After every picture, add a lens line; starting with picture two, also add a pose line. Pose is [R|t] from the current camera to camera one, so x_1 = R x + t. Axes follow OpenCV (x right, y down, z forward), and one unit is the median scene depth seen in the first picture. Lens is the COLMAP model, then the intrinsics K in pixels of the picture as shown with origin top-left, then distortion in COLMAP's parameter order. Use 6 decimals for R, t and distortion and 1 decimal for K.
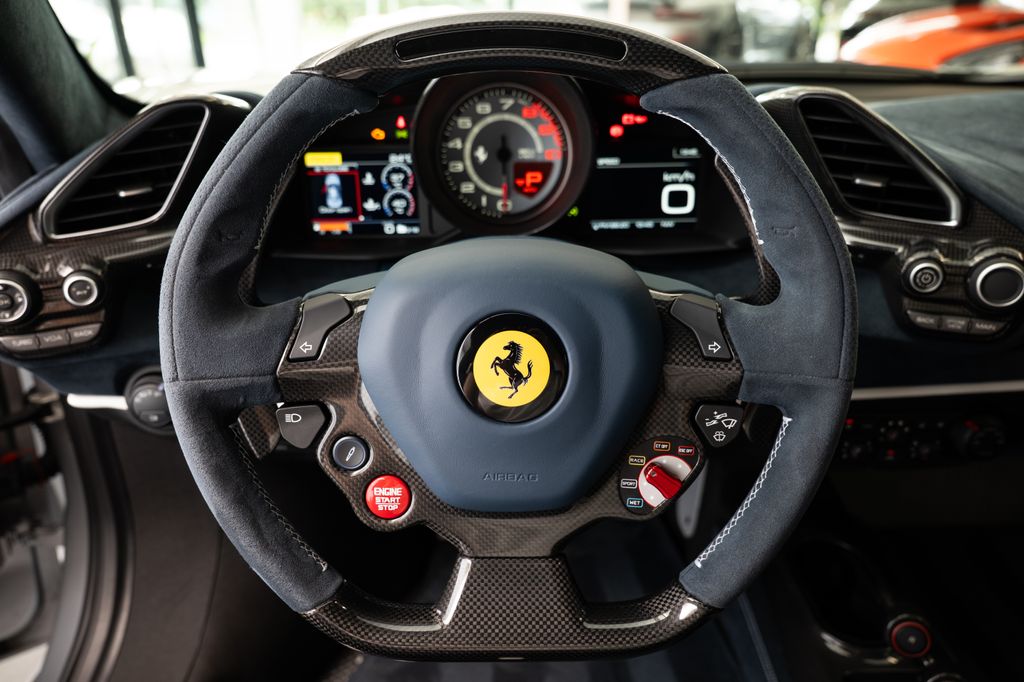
lens RADIAL K [[775.6, 0, 512.3], [0, 775.6, 353.9], [0, 0, 1]] dist [0.001628, 0.002529]
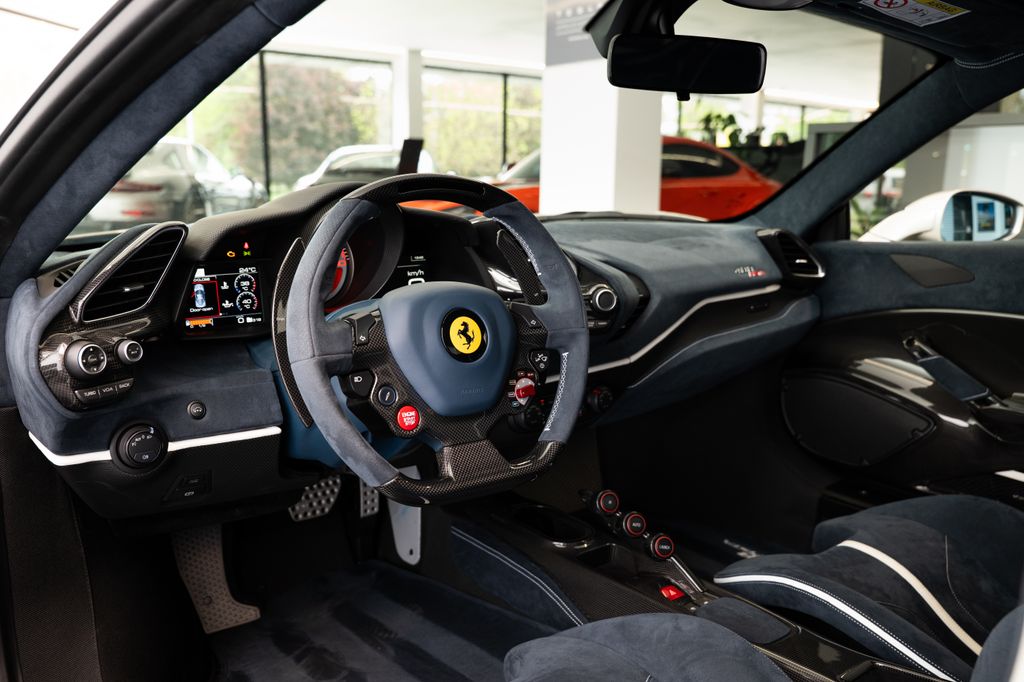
lens RADIAL K [[819.3, 0, 512.0], [0, 819.3, 341.0], [0, 0, 1]] dist [-0.004864, -0.004060]
pose [[0.808742, -0.102866, 0.579099, -0.632561], [0.232607, 0.960257, -0.154275, 0.217184], [-0.540214, 0.259471, 0.800527, -0.429936]]
